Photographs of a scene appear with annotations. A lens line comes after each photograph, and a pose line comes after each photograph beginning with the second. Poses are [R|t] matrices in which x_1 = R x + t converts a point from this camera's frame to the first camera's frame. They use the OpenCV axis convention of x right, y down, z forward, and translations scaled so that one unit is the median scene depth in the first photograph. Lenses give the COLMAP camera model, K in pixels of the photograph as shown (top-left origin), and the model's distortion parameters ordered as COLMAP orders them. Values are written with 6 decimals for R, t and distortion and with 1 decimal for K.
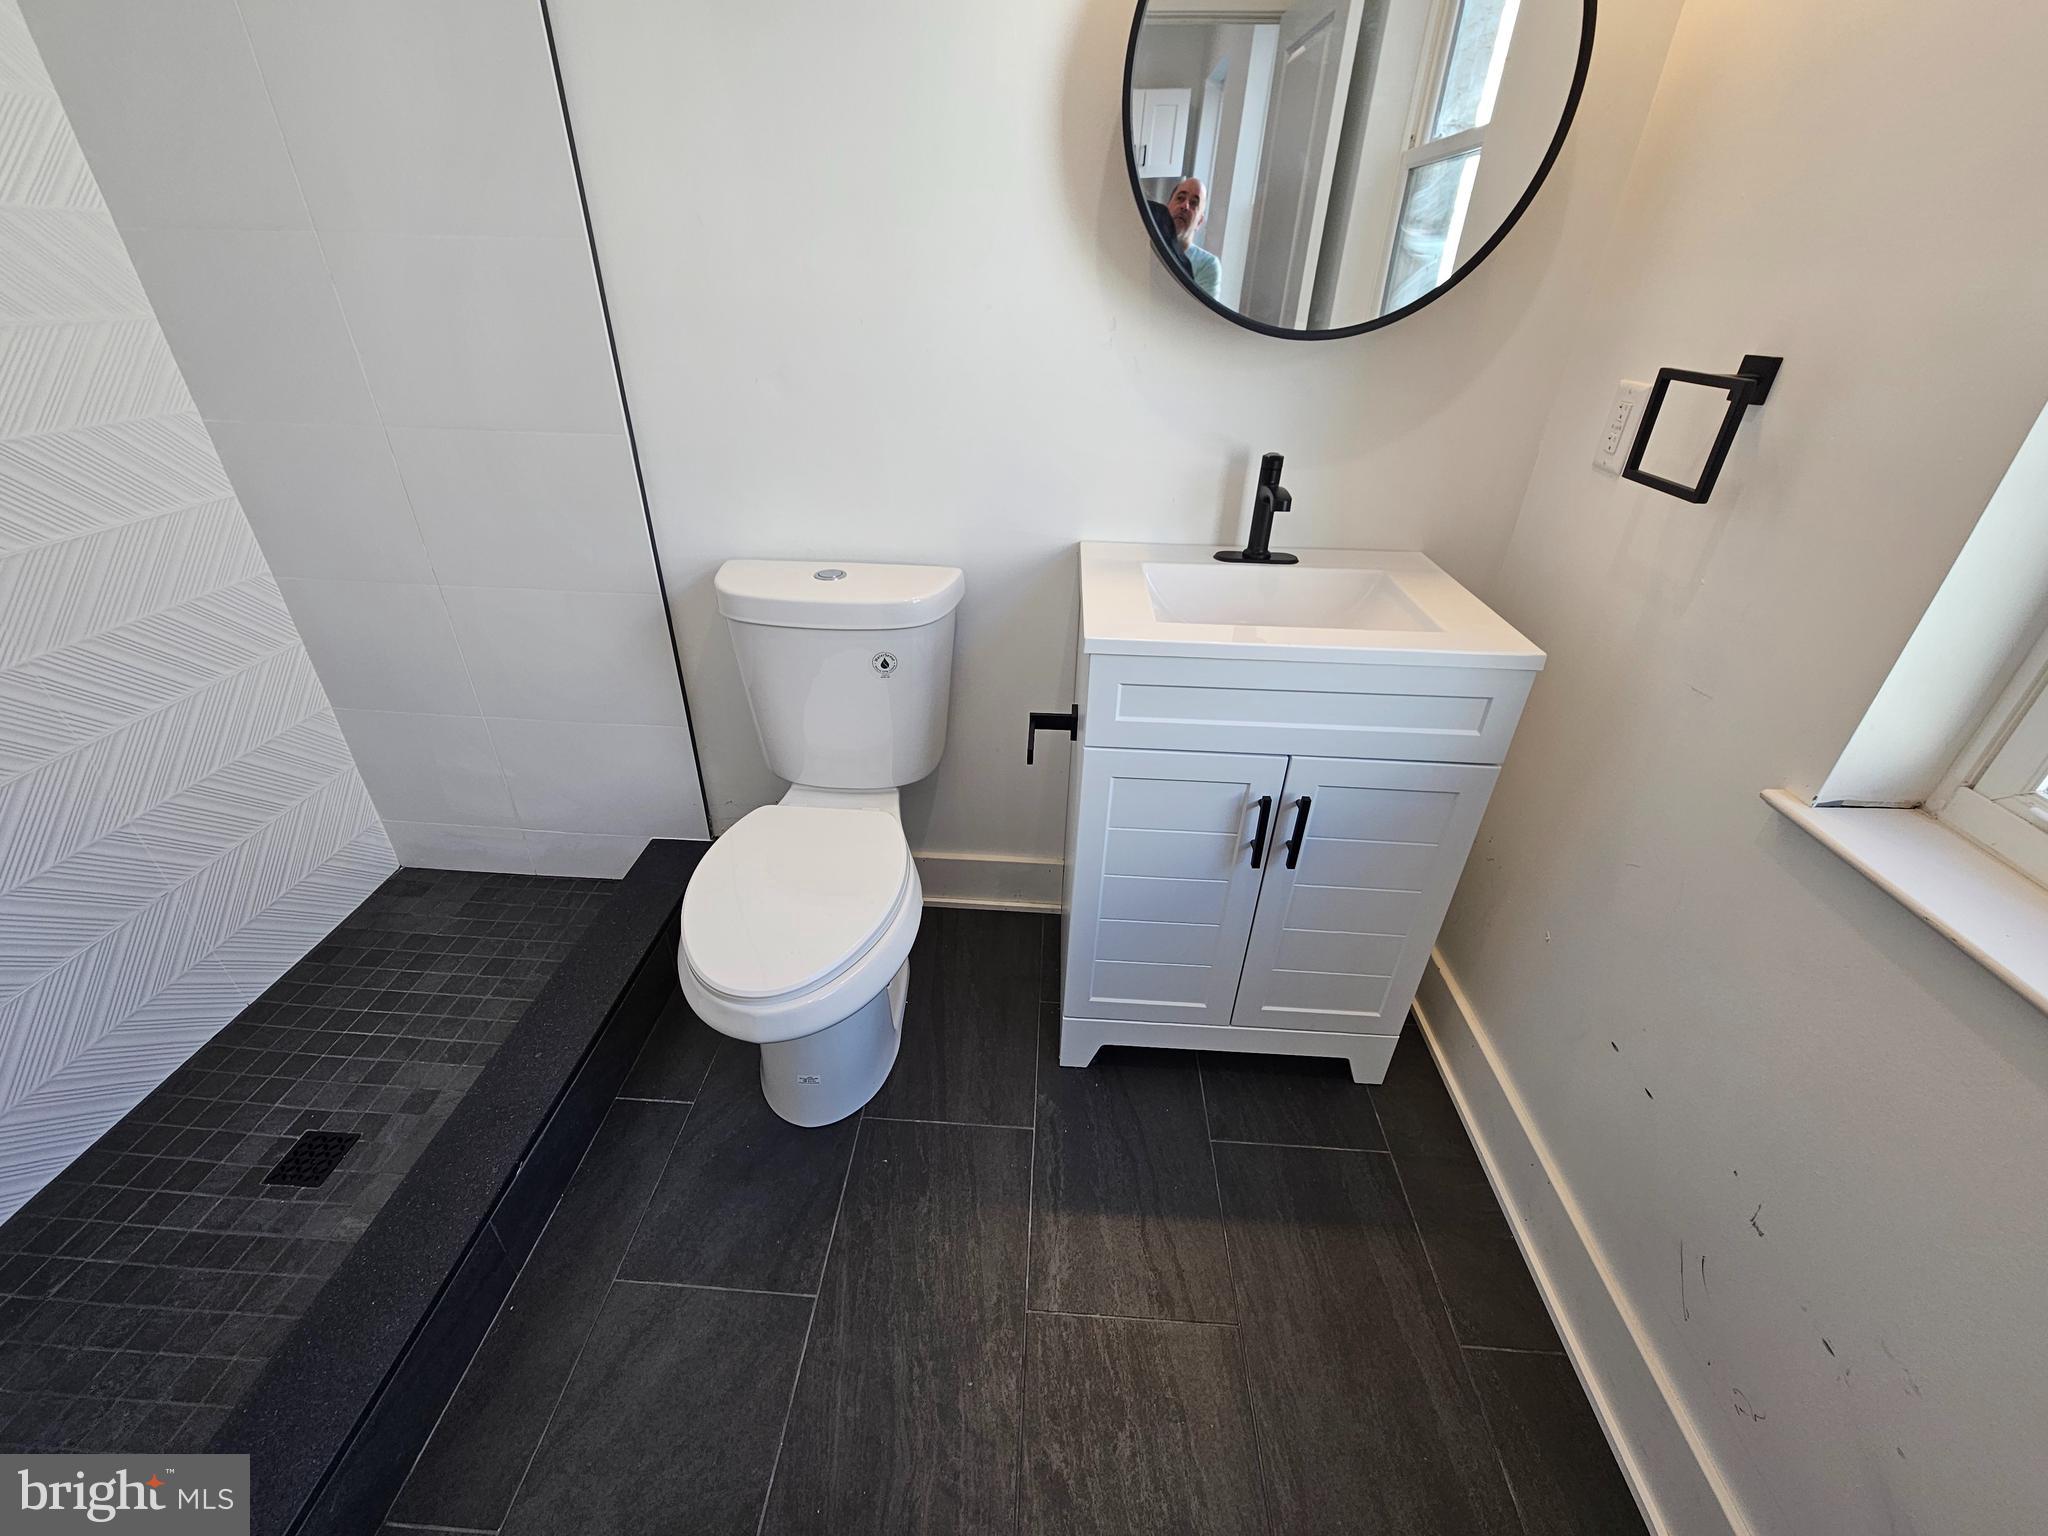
lens RADIAL K [[838.3, 0, 1008.5], [0, 838.3, 776.6], [0, 0, 1]] dist [-0.003676, -0.000322]
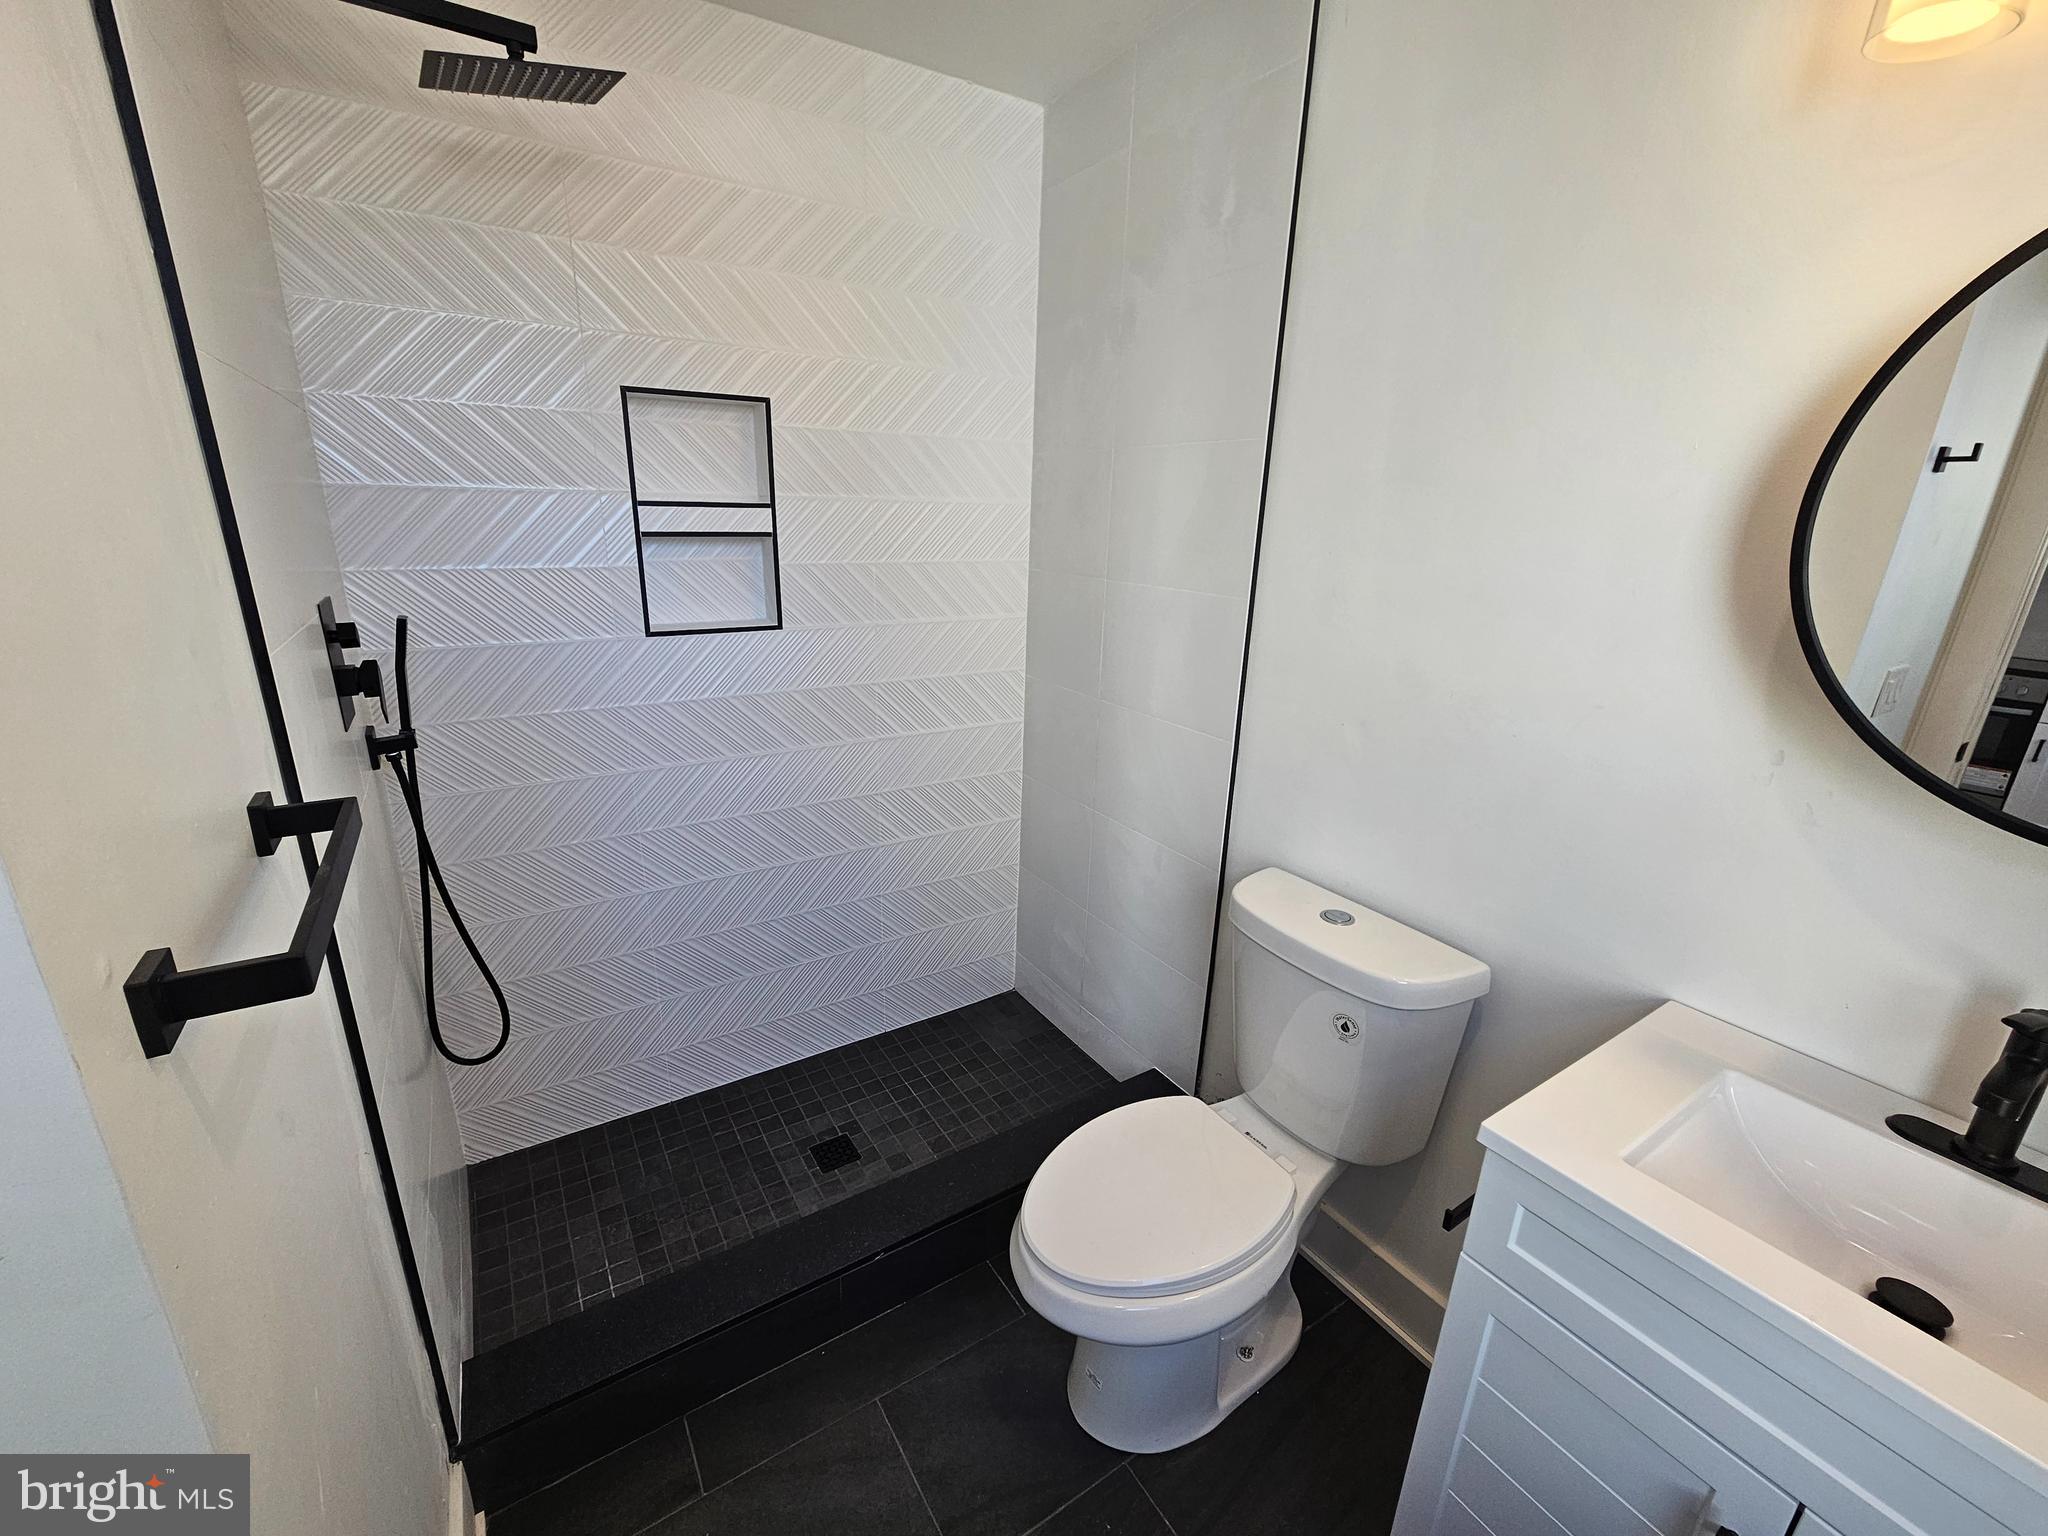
lens RADIAL K [[838.3, 0, 1008.5], [0, 838.3, 776.6], [0, 0, 1]] dist [-0.003676, -0.000322]
pose [[0.586829, 0.243648, -0.772183, 0.280330], [-0.431884, 0.900857, -0.043966, -0.181168], [0.684914, 0.359294, 0.633877, 0.056748]]
